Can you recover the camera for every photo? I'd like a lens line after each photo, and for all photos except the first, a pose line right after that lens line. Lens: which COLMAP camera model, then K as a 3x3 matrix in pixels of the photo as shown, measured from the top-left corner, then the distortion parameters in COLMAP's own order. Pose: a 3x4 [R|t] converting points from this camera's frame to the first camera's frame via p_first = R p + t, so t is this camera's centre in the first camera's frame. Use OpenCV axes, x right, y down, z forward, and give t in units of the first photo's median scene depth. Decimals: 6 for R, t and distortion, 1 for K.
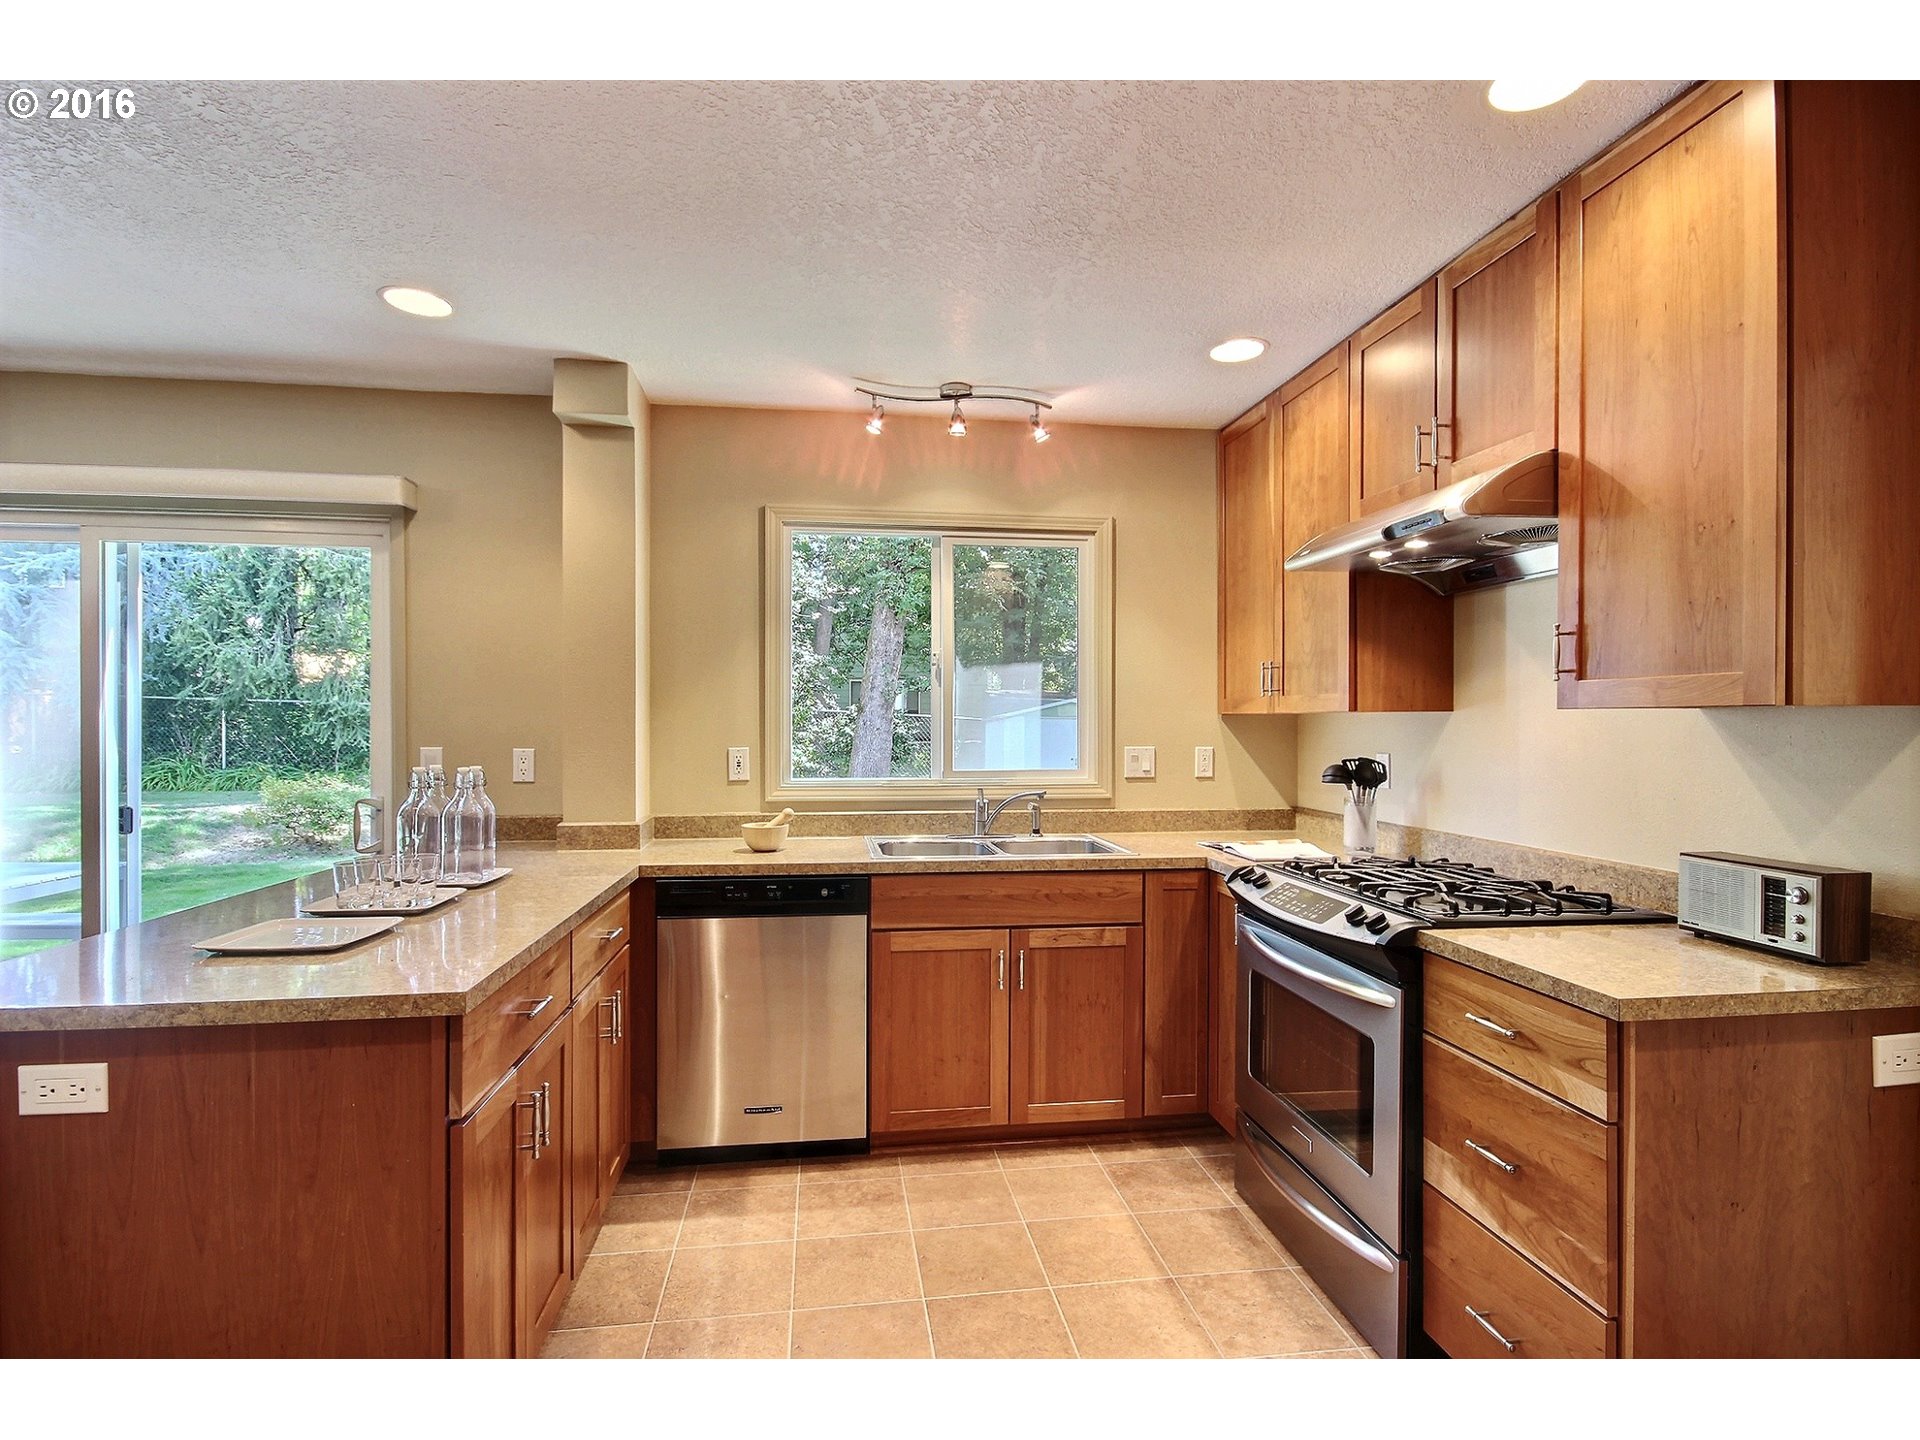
lens RADIAL K [[952.3, 0, 950.2], [0, 952.3, 729.3], [0, 0, 1]] dist [0.005967, 0.000120]
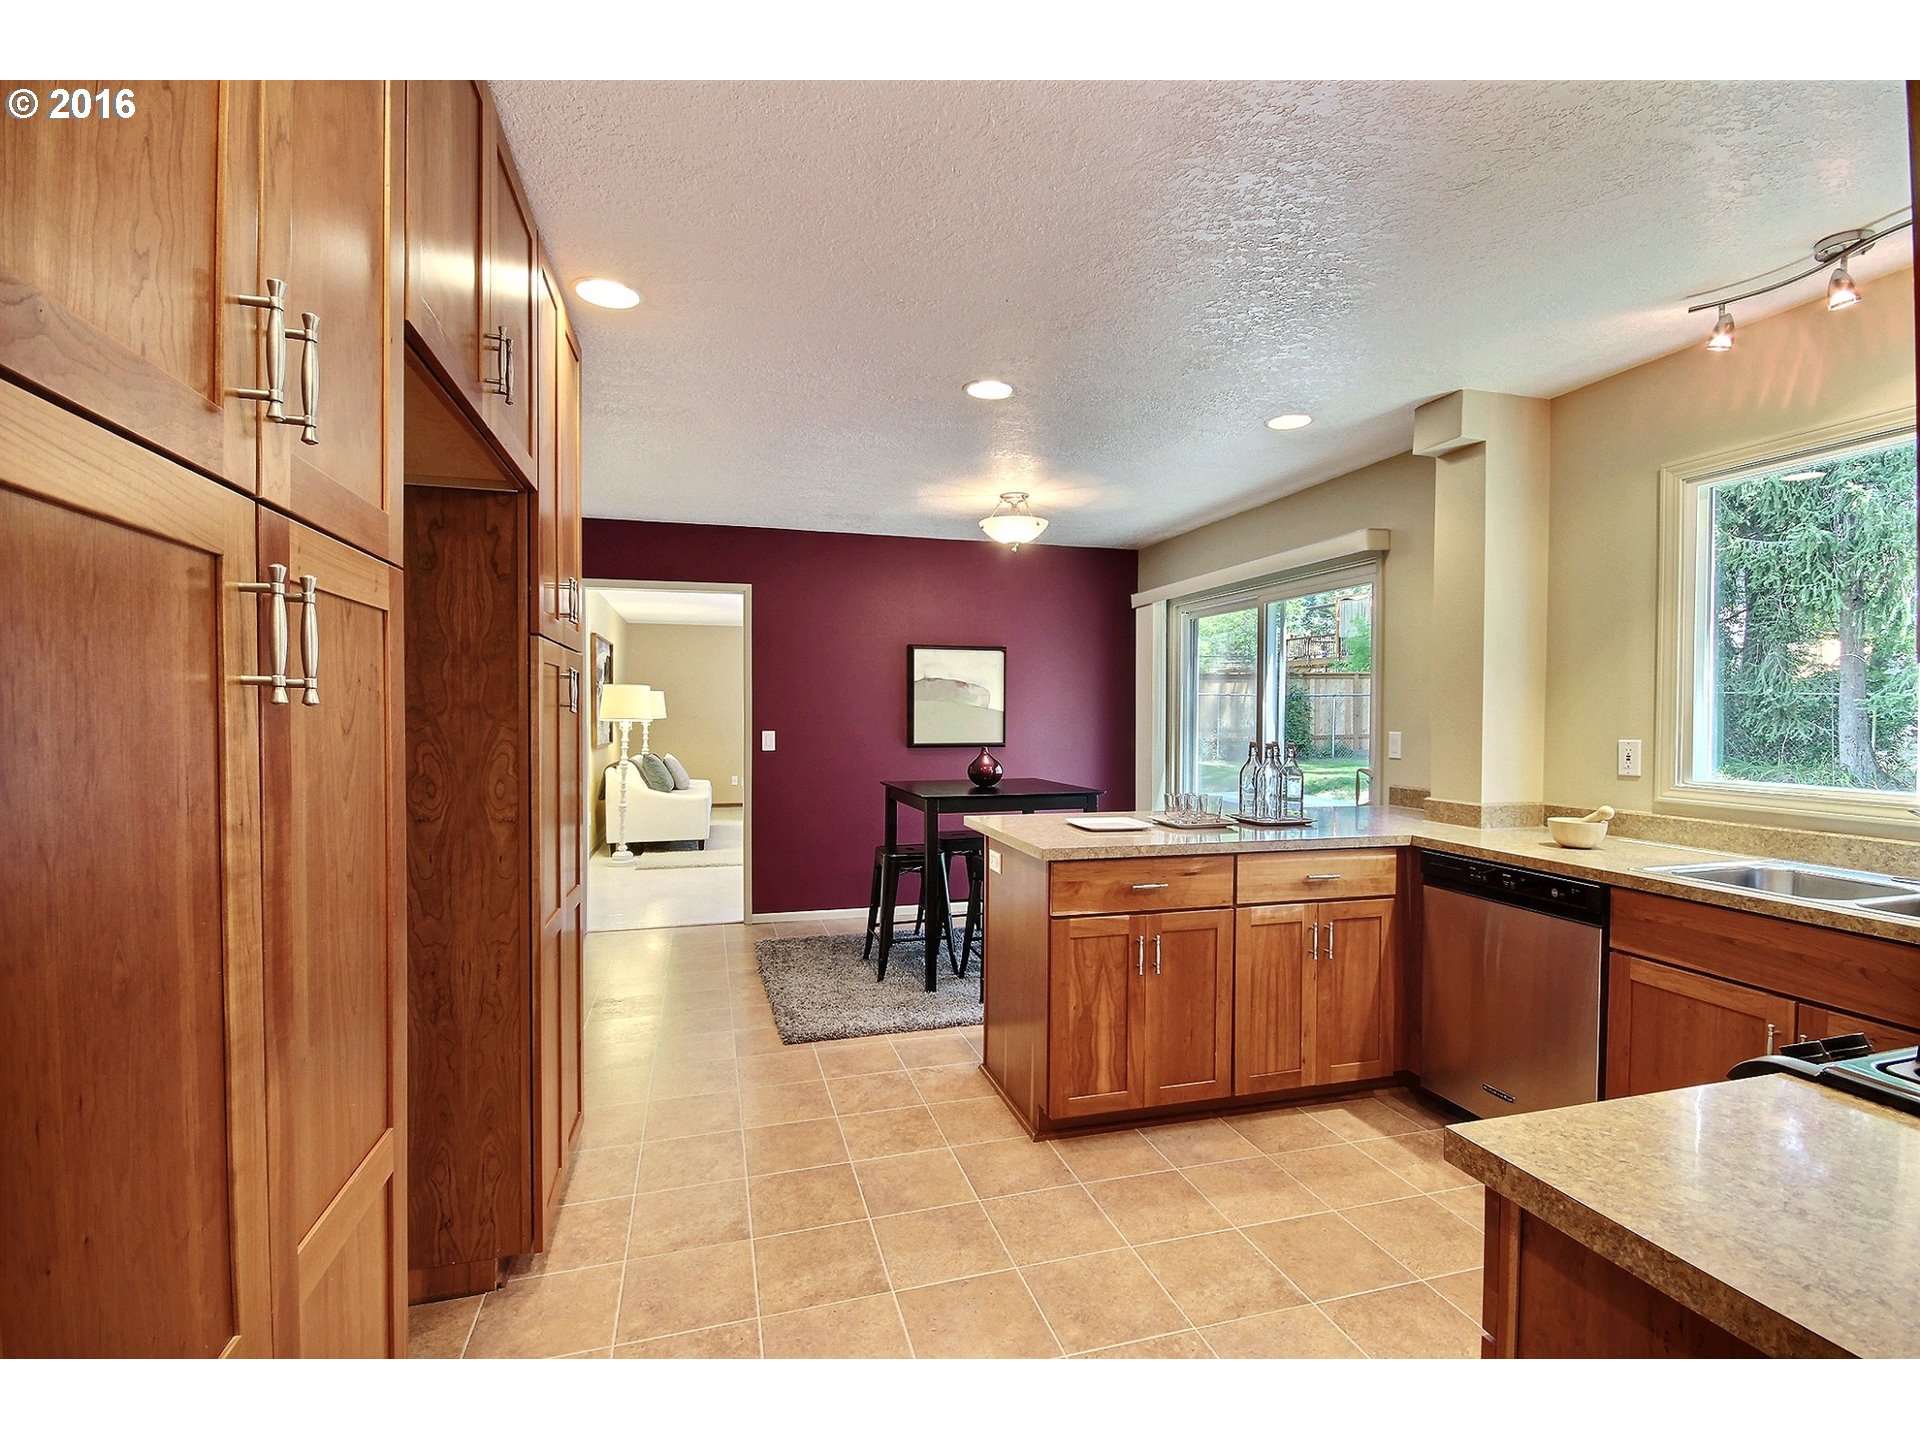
lens RADIAL K [[900.9, 0, 989.3], [0, 900.9, 731.2], [0, 0, 1]] dist [0.000553, -0.000377]
pose [[0.162817, 0.020592, -0.986441, 0.637797], [-0.009545, 0.999768, 0.019295, -0.000020], [0.986610, 0.006274, 0.162976, 0.297869]]
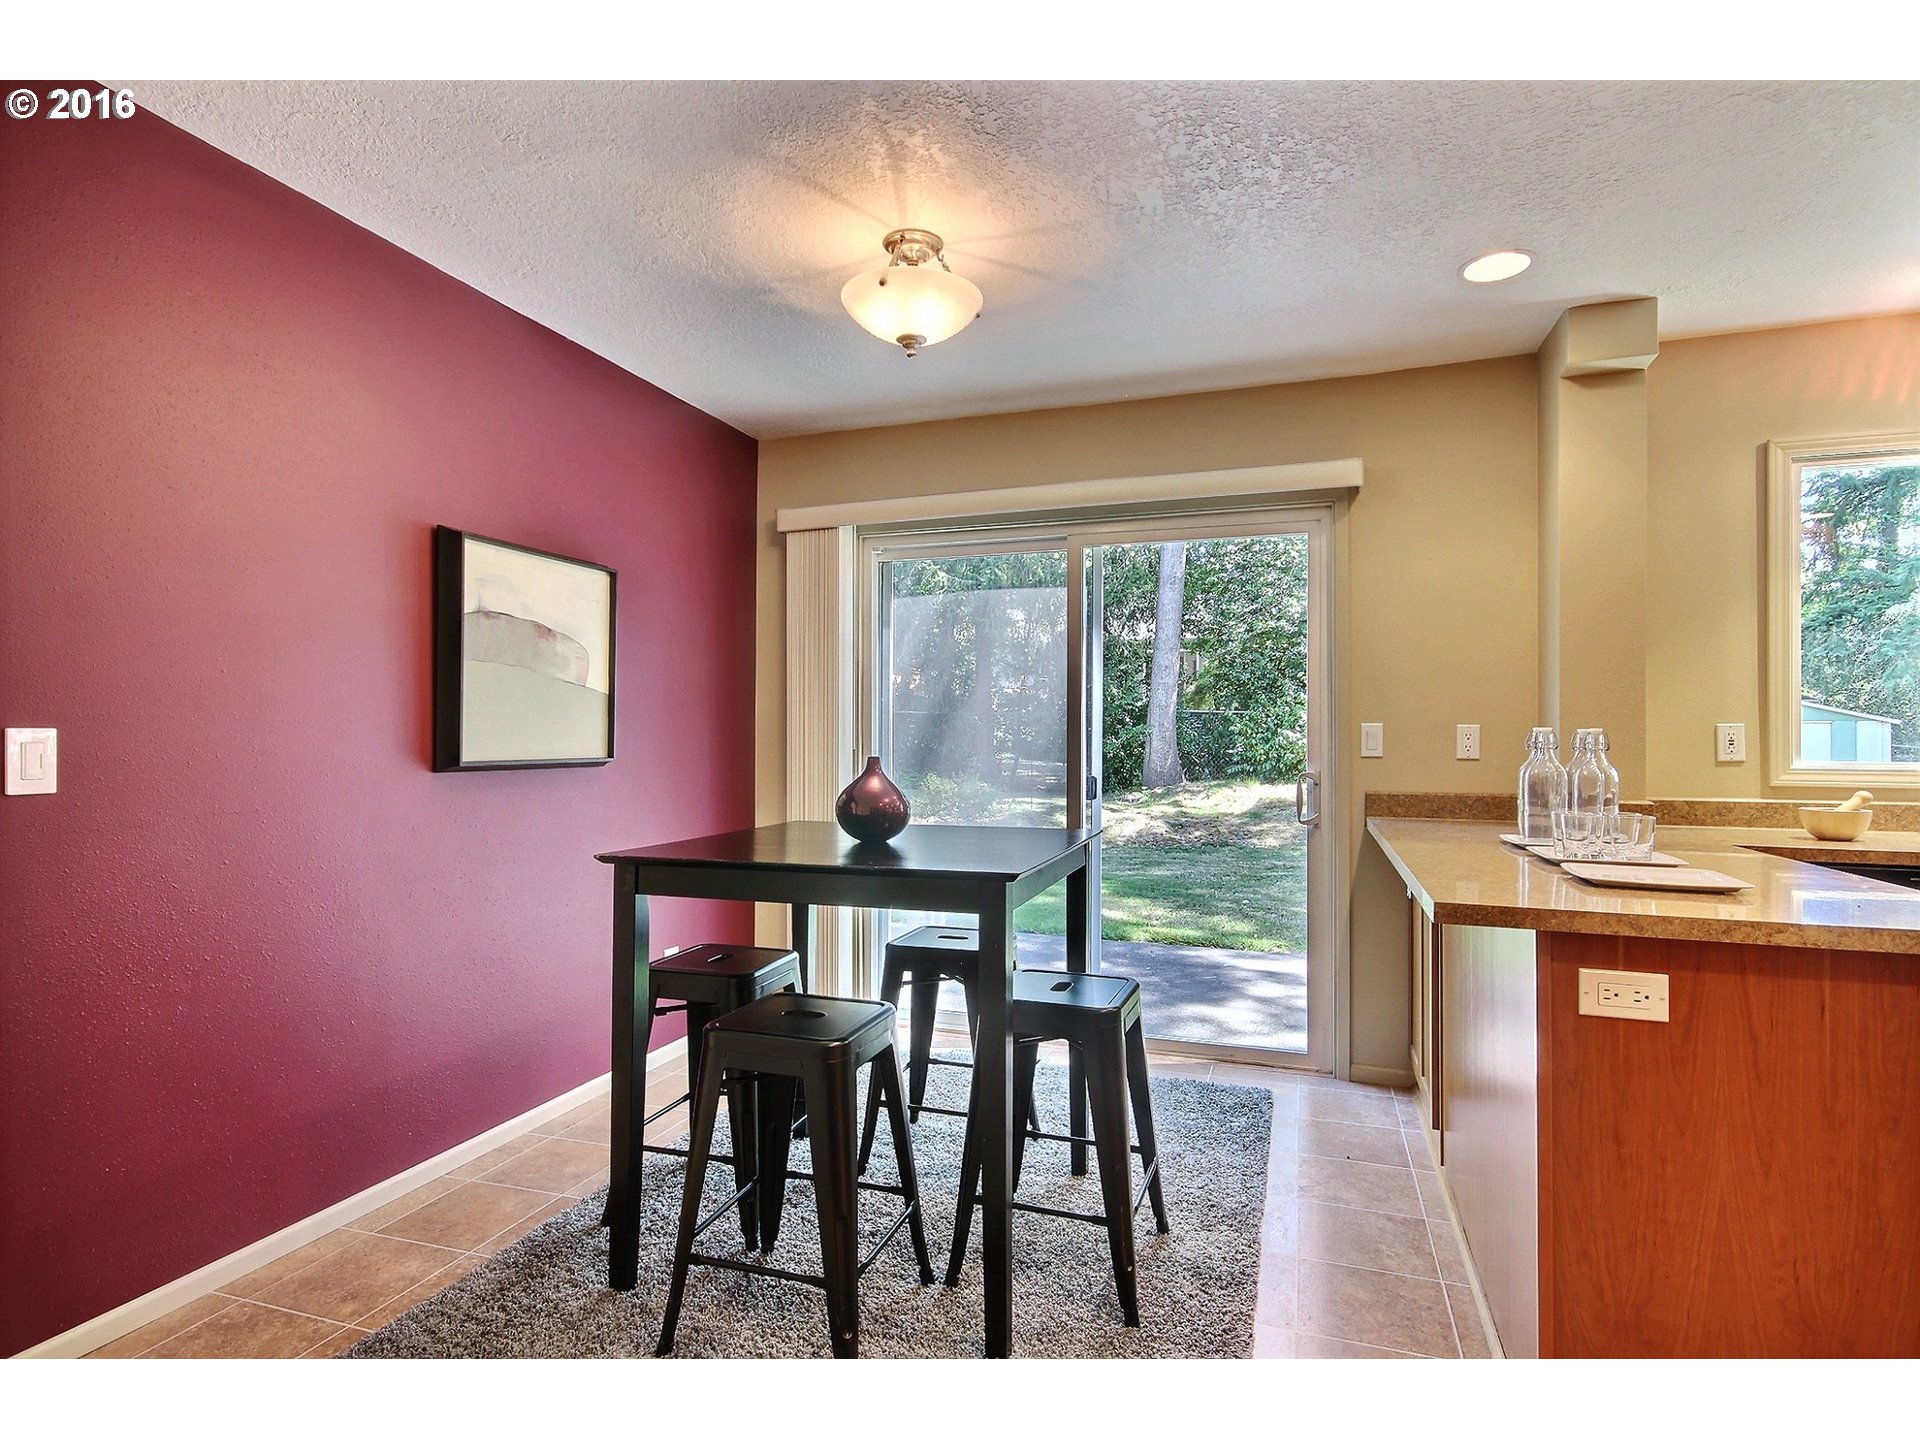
lens RADIAL K [[990.0, 0, 960.0], [0, 990.0, 720.0], [0, 0, 1]] dist [0.049765, -0.029257]
pose [[0.894066, -0.007510, -0.447873, -0.524123], [-0.003310, 0.999721, -0.023371, 0.048042], [0.447924, 0.022378, 0.893792, -0.163599]]
